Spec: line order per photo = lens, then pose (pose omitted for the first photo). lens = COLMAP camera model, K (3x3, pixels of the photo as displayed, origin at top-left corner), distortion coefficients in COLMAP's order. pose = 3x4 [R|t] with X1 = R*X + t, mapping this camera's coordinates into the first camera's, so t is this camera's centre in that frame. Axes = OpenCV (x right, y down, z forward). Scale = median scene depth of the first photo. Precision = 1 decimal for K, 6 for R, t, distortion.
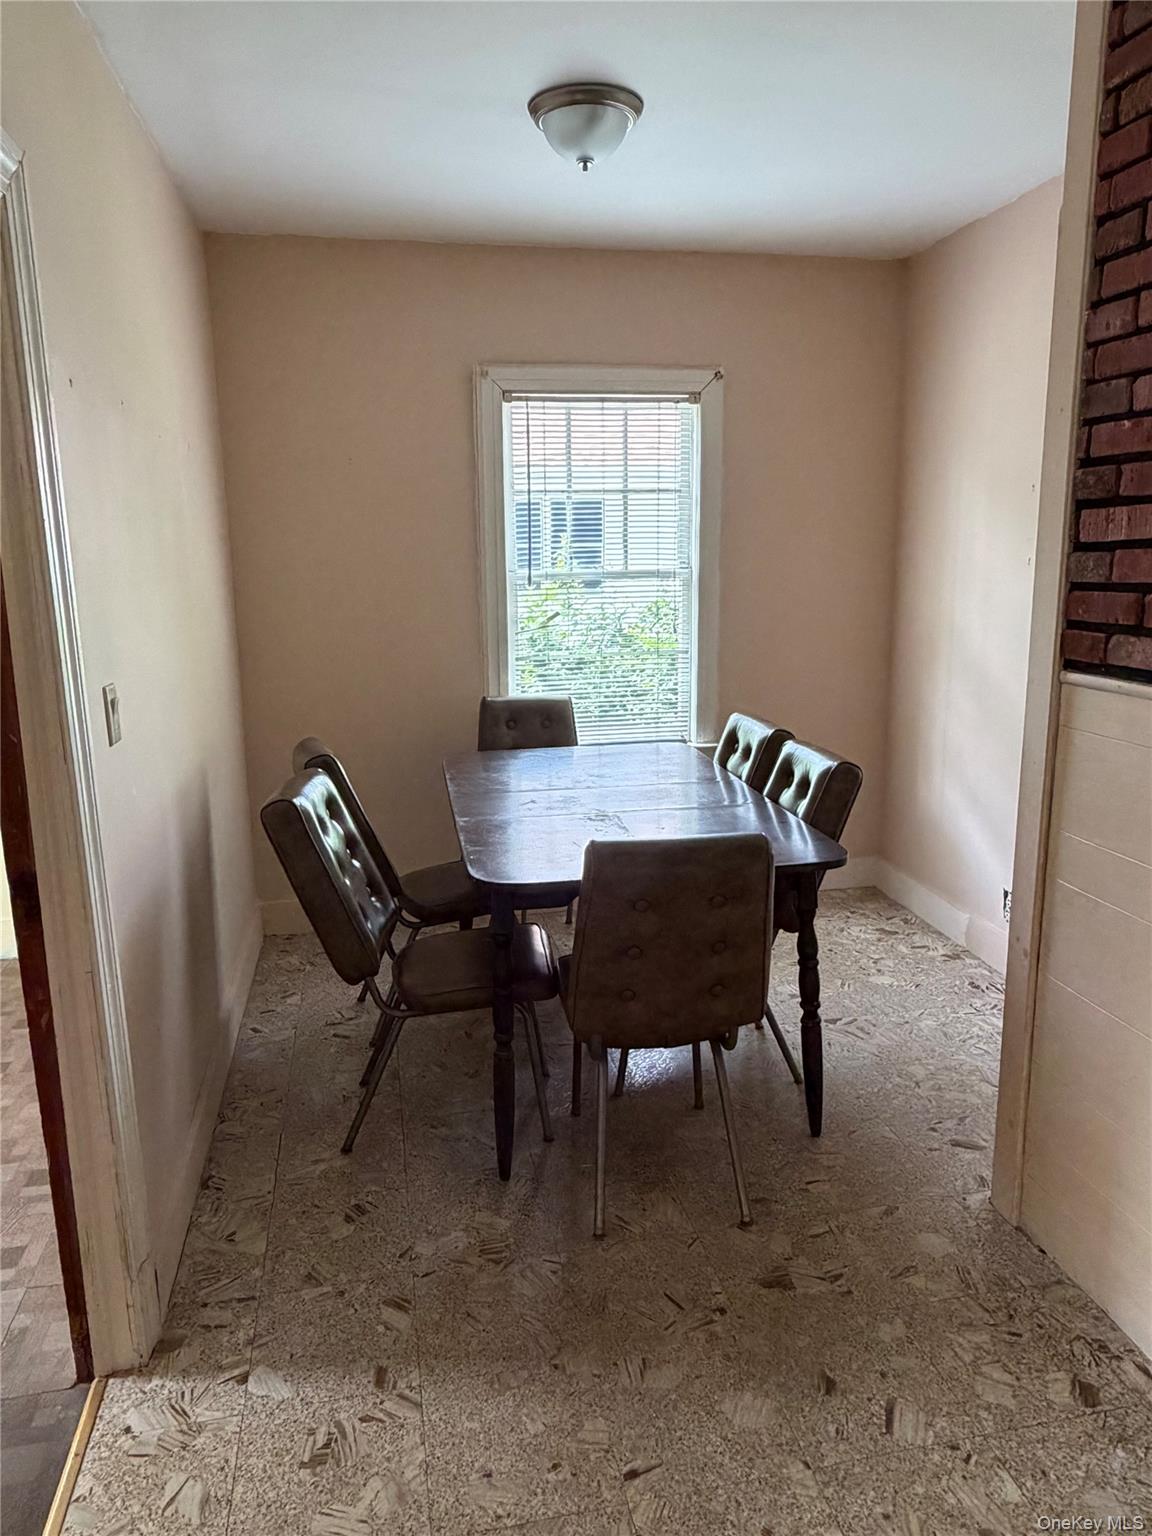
lens RADIAL K [[1098.0, 0, 576.0], [0, 1098.0, 768.0], [0, 0, 1]] dist [-0.004978, -0.001307]
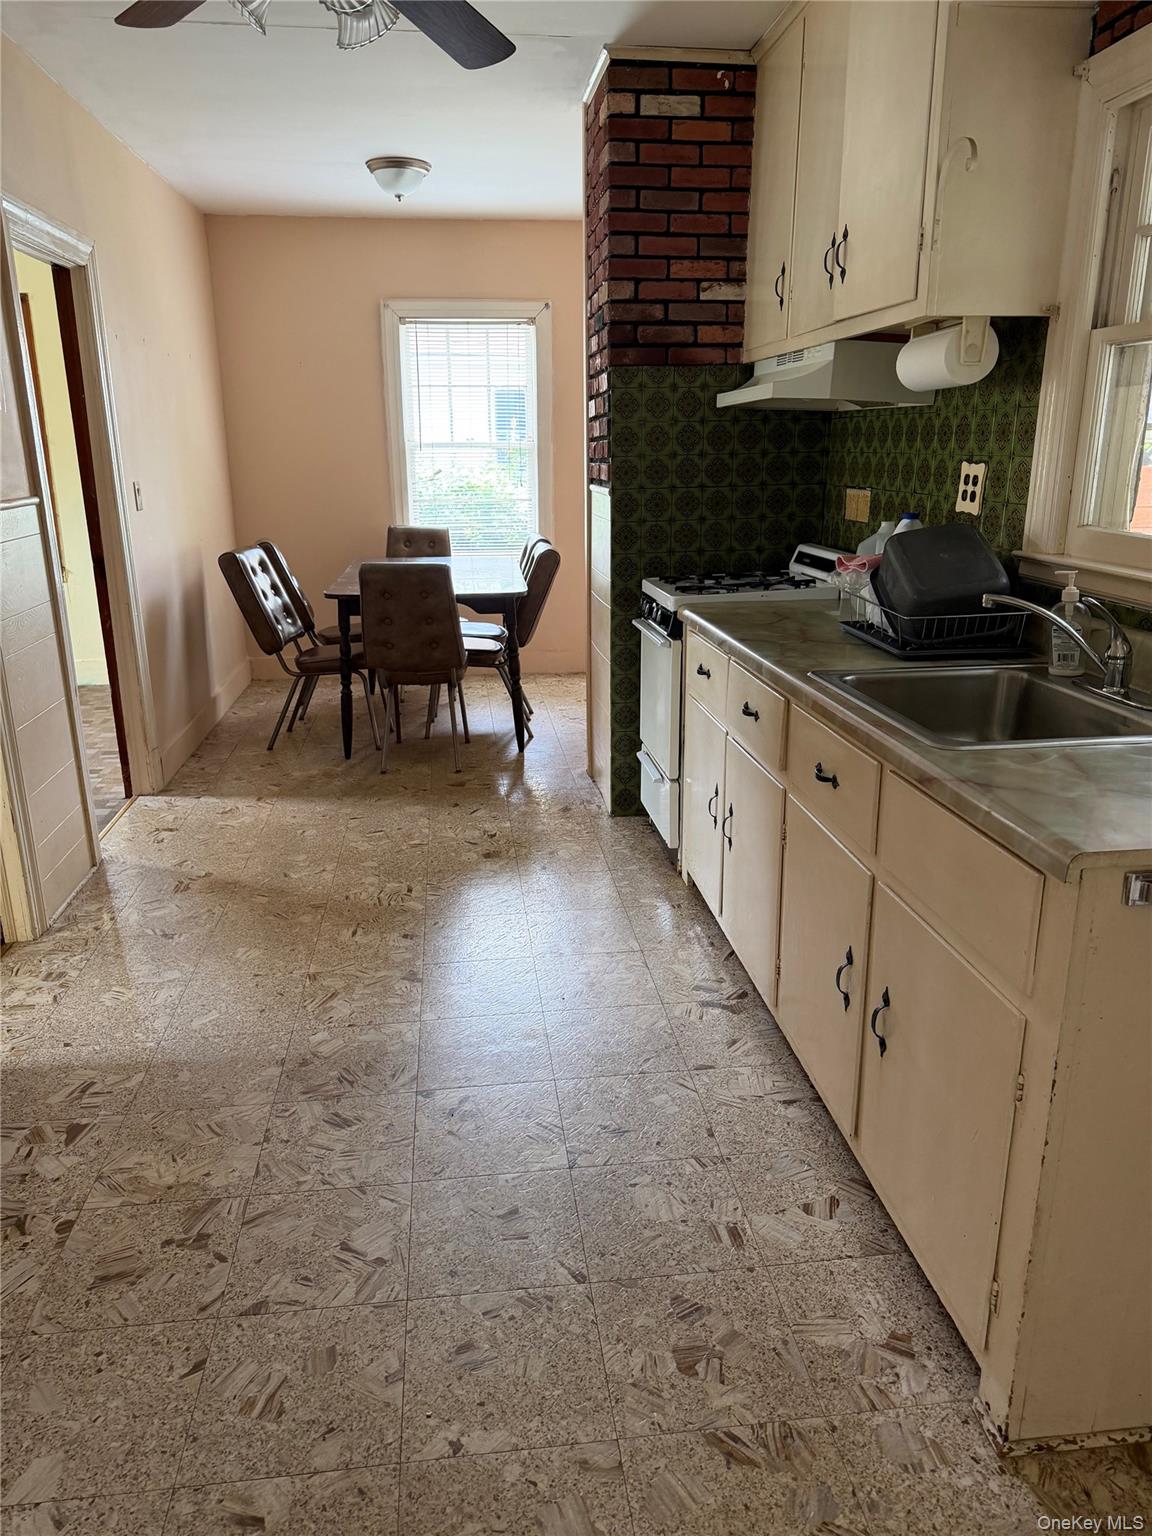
lens RADIAL K [[1111.8, 0, 576.0], [0, 1111.8, 768.0], [0, 0, 1]] dist [0.094972, -0.173090]
pose [[0.997630, 0.028957, -0.062423, 0.461331], [-0.023179, 0.995546, 0.091378, 0.205227], [0.064791, -0.089715, 0.993858, -0.928150]]
